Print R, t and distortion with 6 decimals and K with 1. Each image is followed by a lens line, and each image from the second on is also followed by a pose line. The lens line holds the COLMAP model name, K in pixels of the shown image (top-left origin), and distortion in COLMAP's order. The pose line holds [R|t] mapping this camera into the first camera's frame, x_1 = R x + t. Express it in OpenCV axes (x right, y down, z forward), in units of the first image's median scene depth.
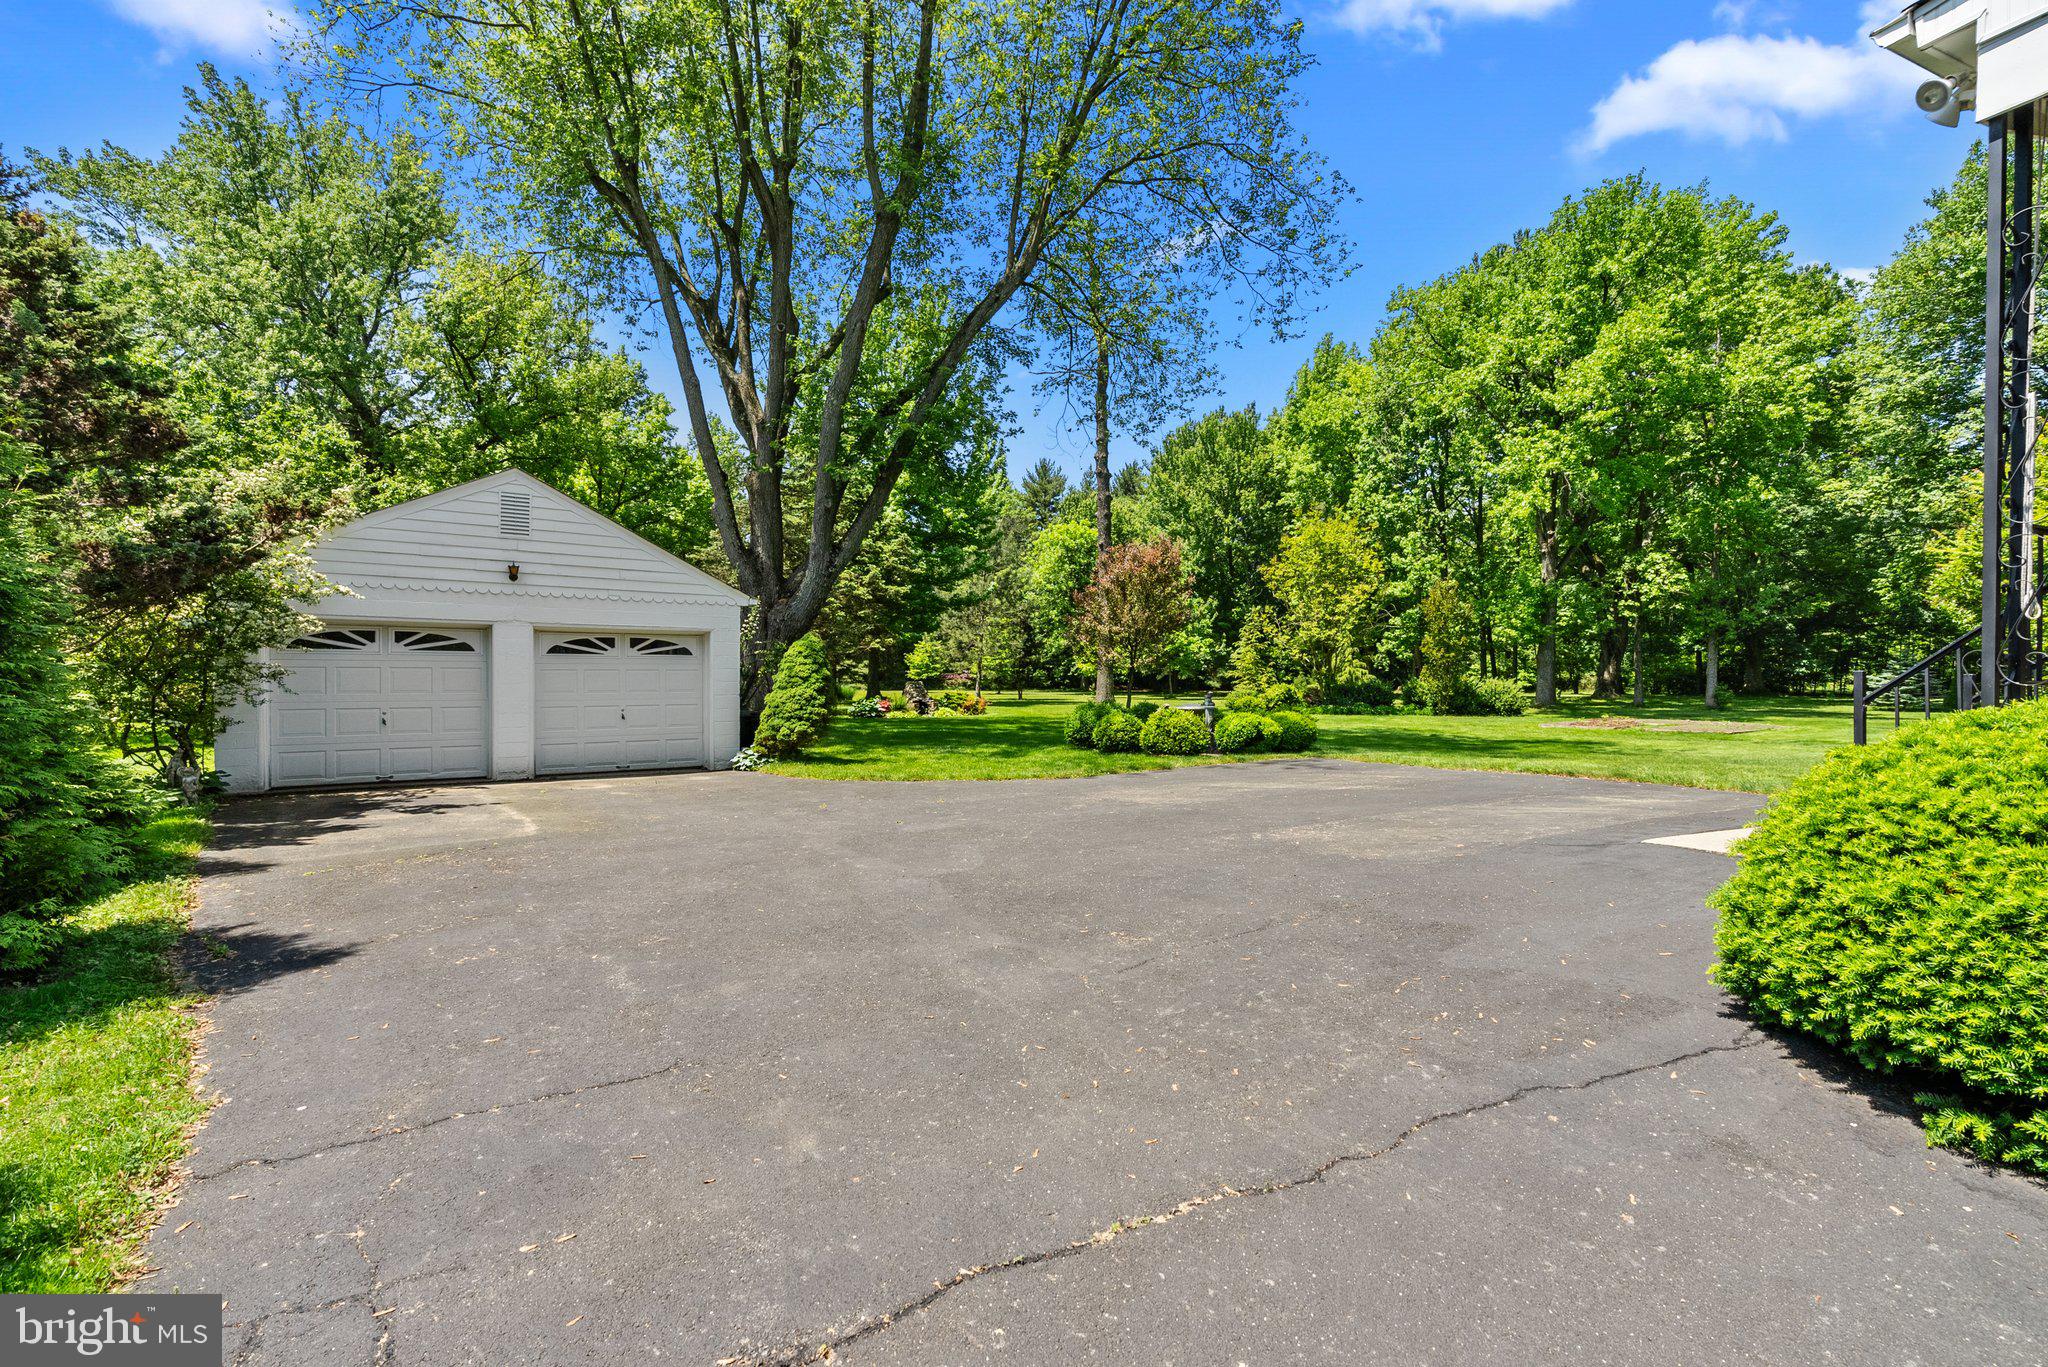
lens RADIAL K [[953.6, 0, 1024.0], [0, 953.6, 683.5], [0, 0, 1]] dist [-0.003840, -0.000110]
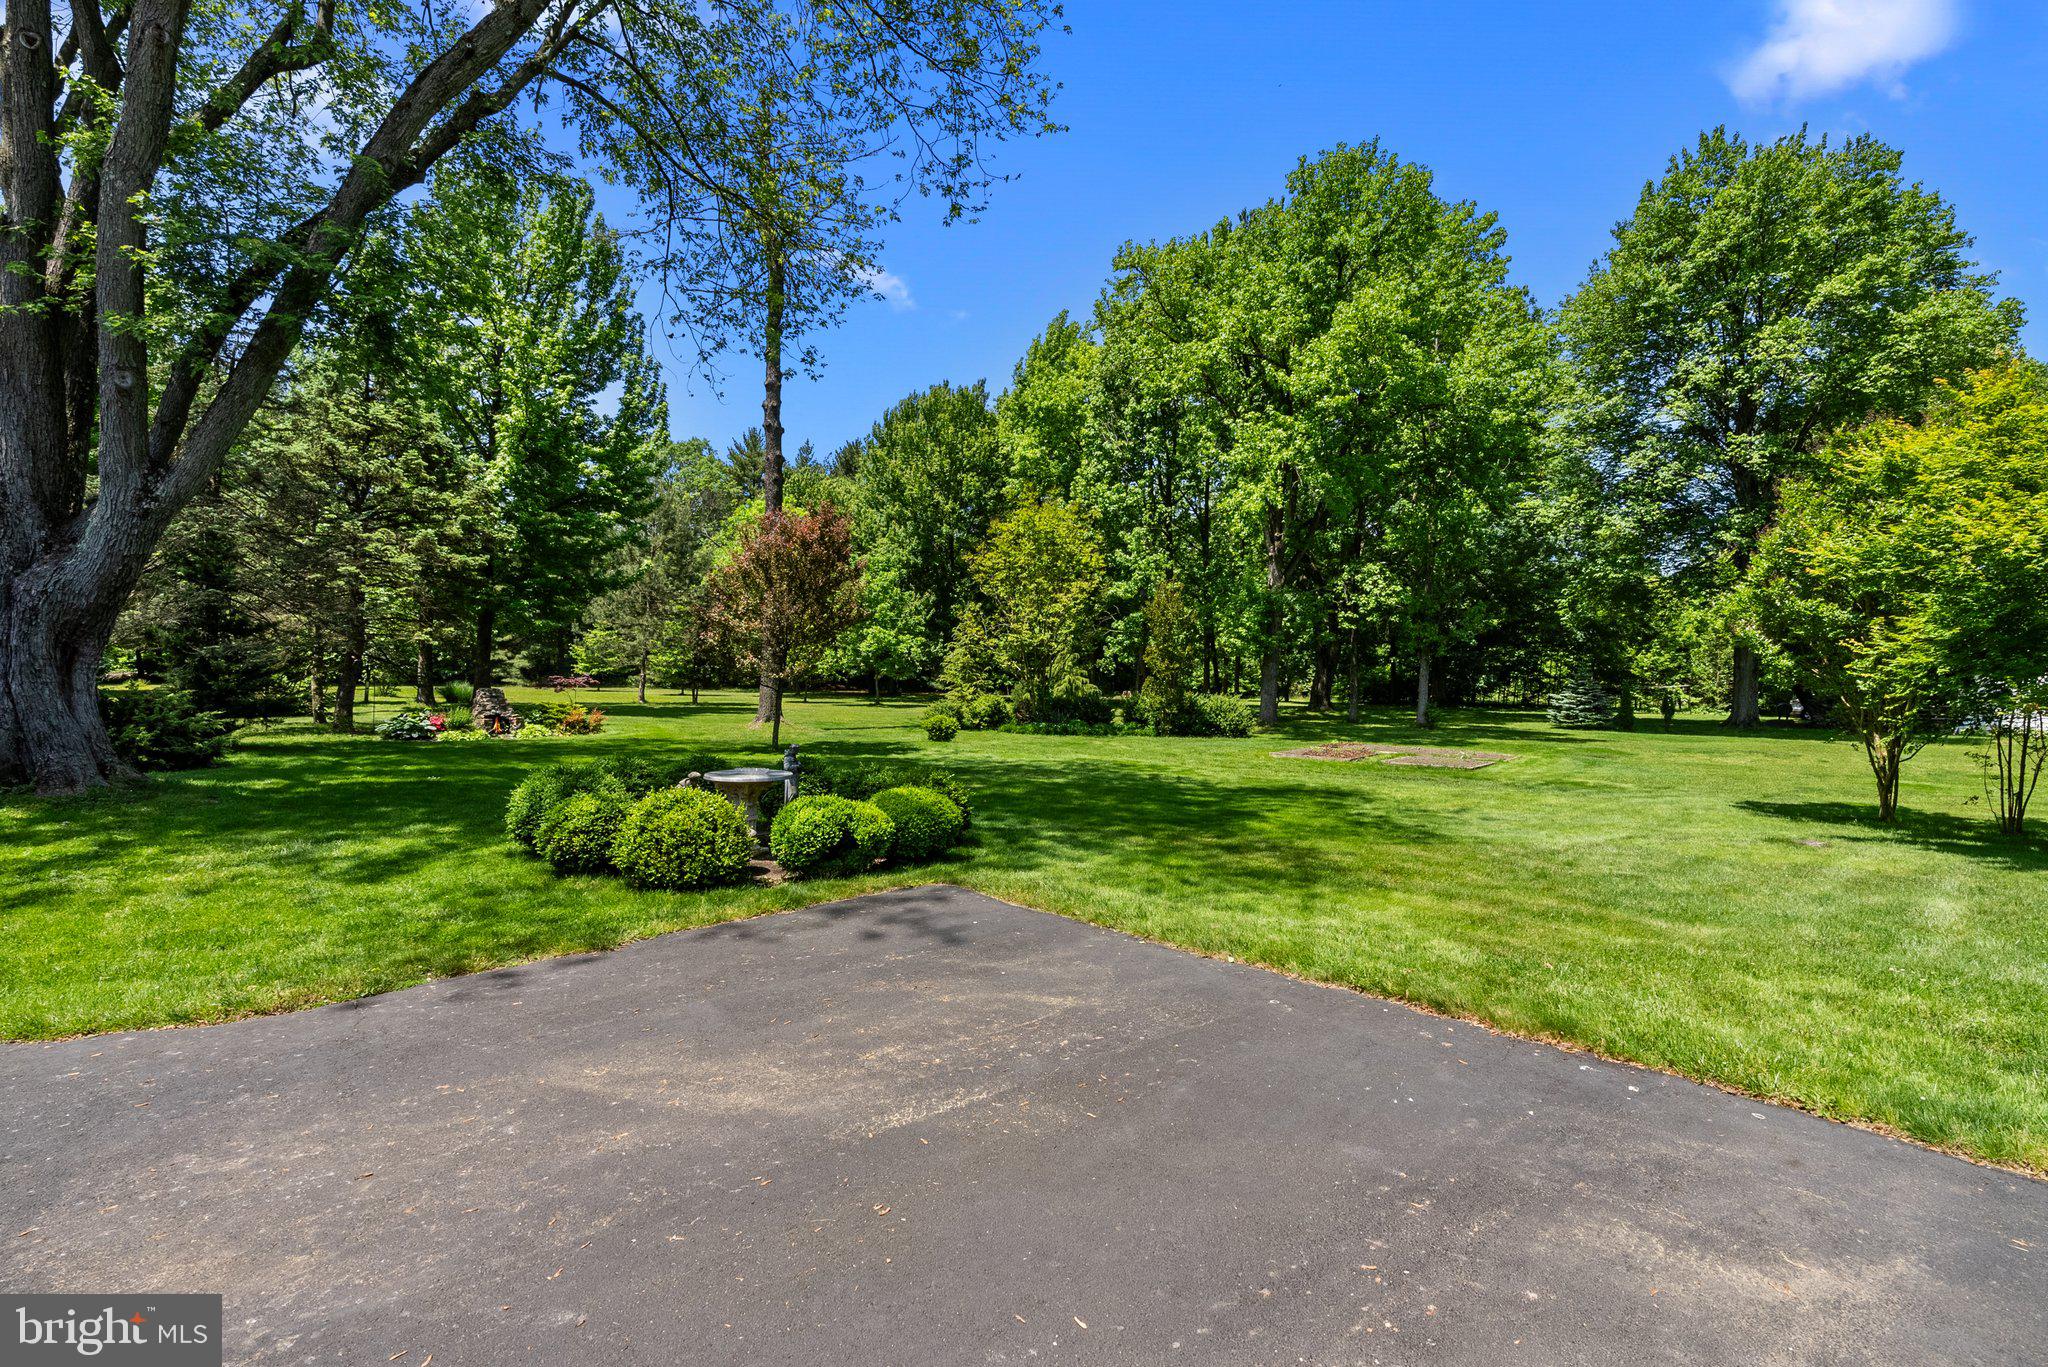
lens RADIAL K [[953.6, 0, 1024.0], [0, 953.6, 683.5], [0, 0, 1]] dist [-0.003840, -0.000110]
pose [[0.964300, 0.016159, 0.264319, 0.076250], [-0.017862, 0.999832, 0.004041, -0.014248], [-0.264209, -0.008618, 0.964427, 0.176633]]
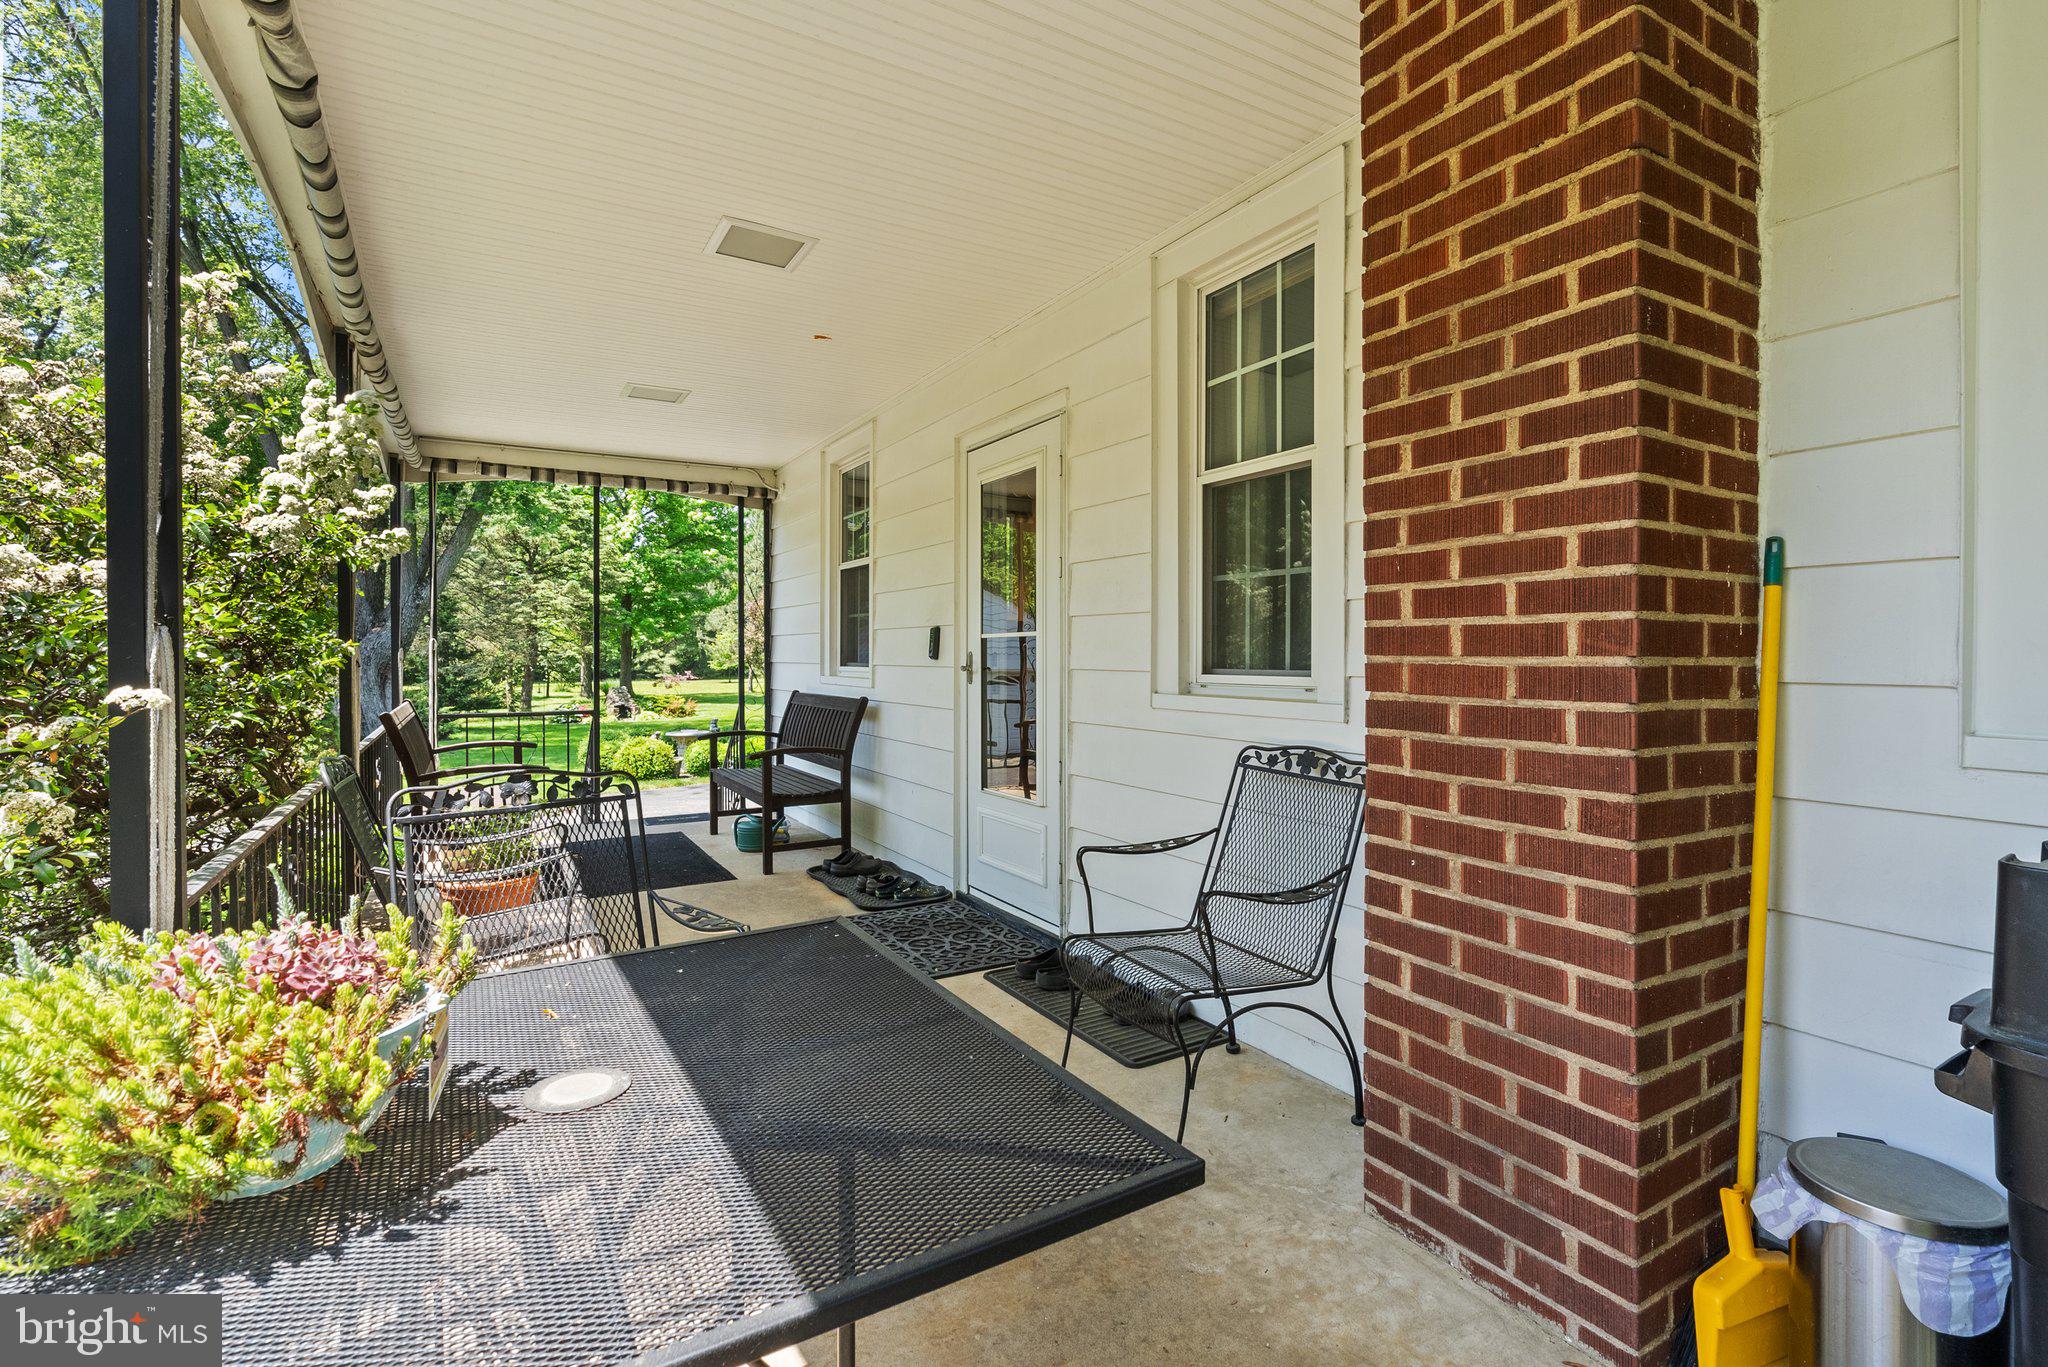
lens RADIAL K [[953.6, 0, 1024.0], [0, 953.6, 683.5], [0, 0, 1]] dist [-0.003840, -0.000110]
pose [[0.993985, -0.007887, 0.109228, 0.192259], [0.005143, 0.999665, 0.025380, -0.026768], [-0.109392, -0.024666, 0.993693, -0.078066]]
